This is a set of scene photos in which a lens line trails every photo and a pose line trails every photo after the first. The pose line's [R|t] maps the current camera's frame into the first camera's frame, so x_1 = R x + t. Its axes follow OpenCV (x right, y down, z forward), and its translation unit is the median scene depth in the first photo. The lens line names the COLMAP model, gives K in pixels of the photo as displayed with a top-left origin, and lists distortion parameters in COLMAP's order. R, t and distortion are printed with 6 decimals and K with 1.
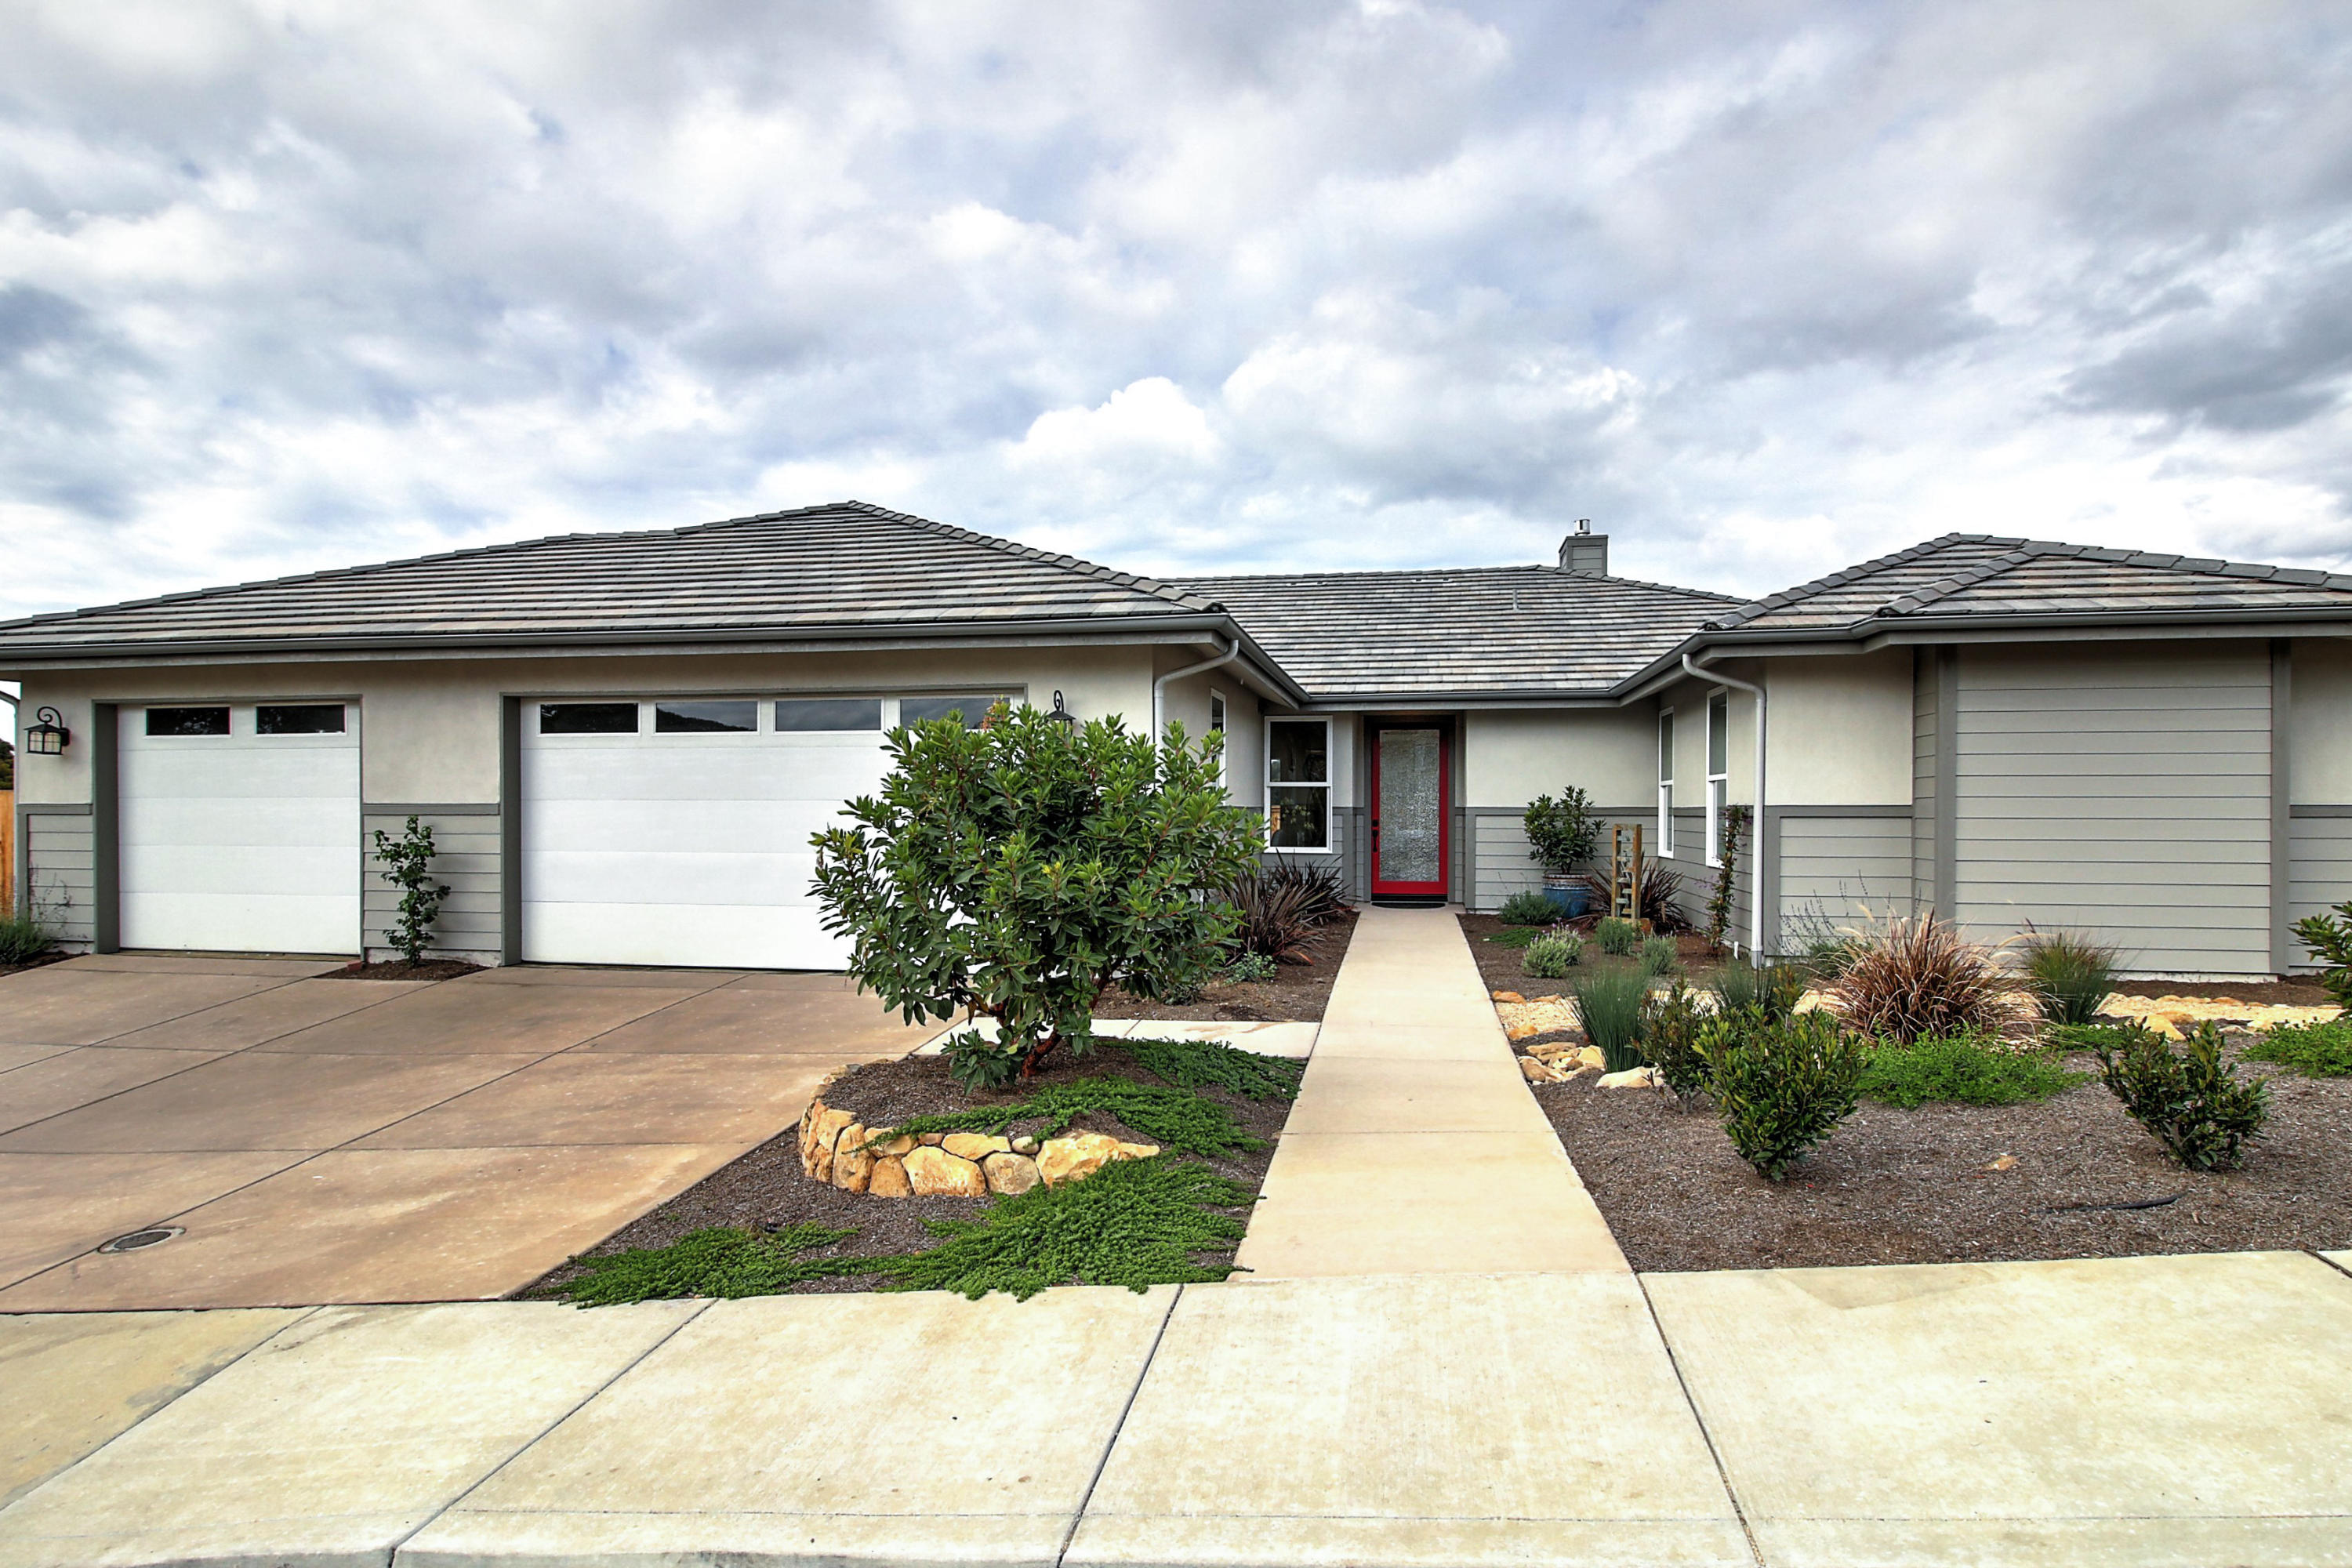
lens RADIAL K [[1238.8, 0, 1221.7], [0, 1238.8, 814.7], [0, 0, 1]] dist [-0.004435, -0.006308]
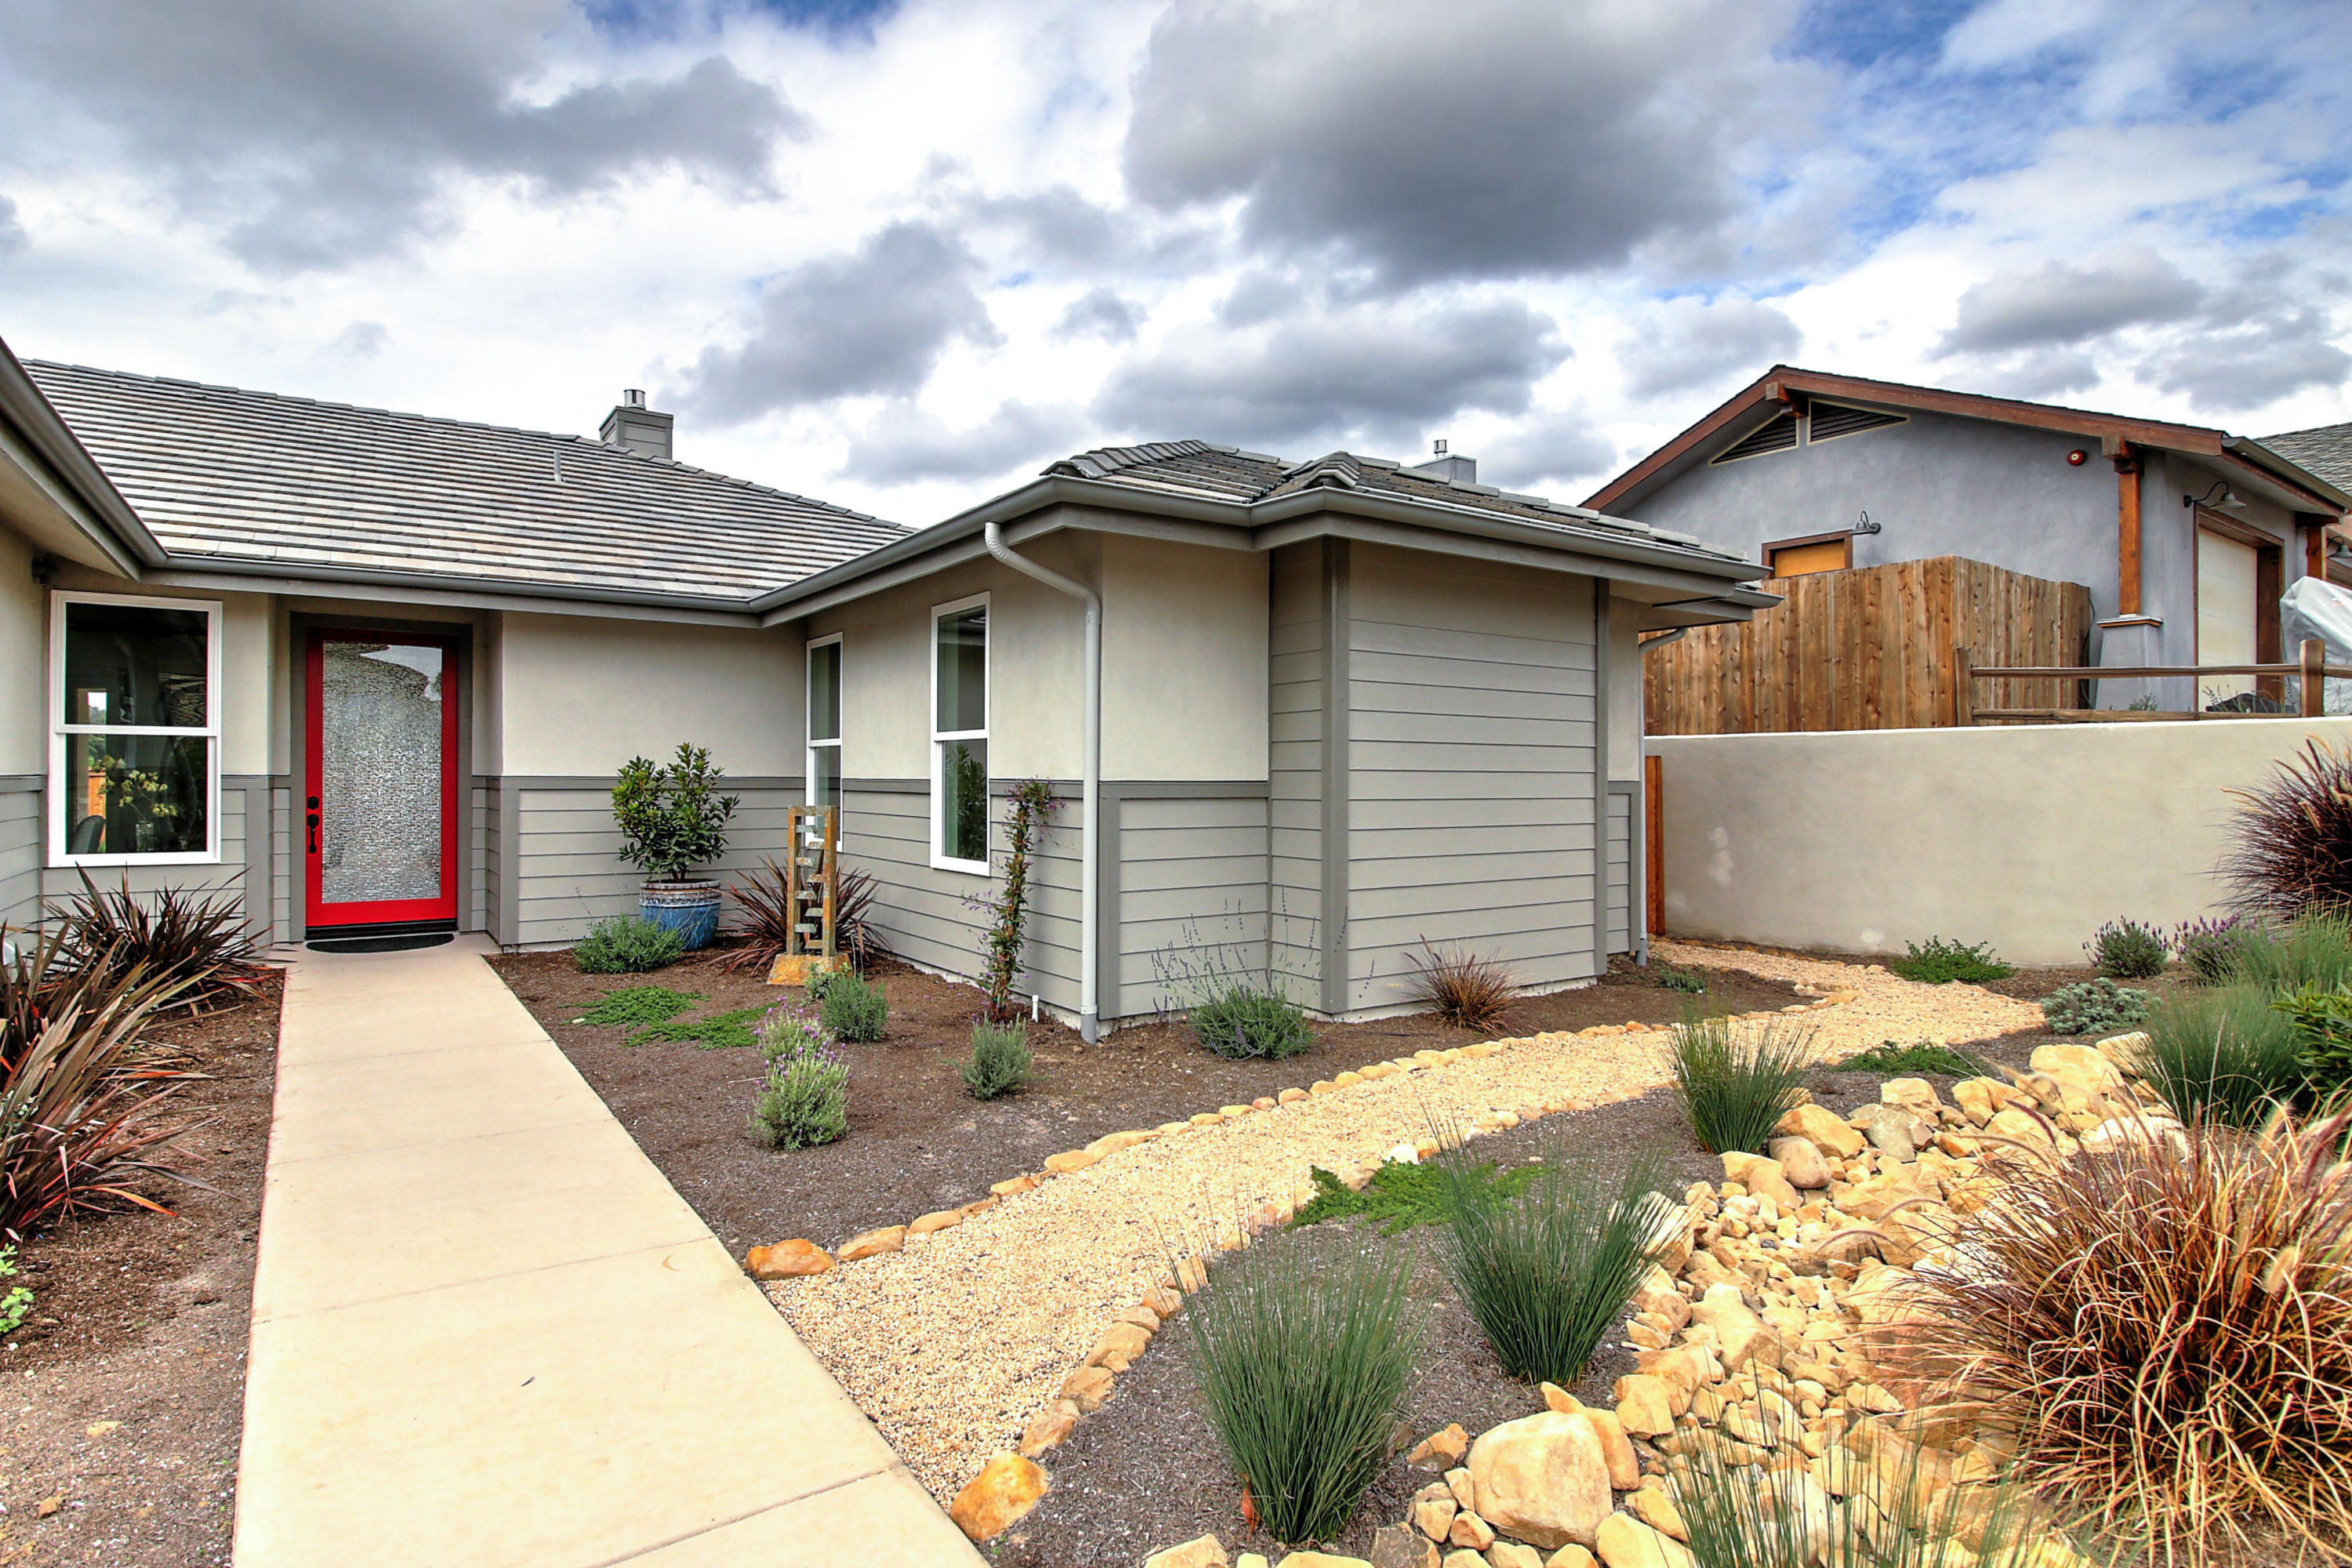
lens RADIAL K [[1157.2, 0, 1149.9], [0, 1157.2, 788.0], [0, 0, 1]] dist [-0.002866, -0.008255]
pose [[0.714374, -0.004840, 0.699747, 0.039998], [-0.002576, 0.999951, 0.009546, -0.008733], [-0.699759, -0.008622, 0.714327, 0.507763]]
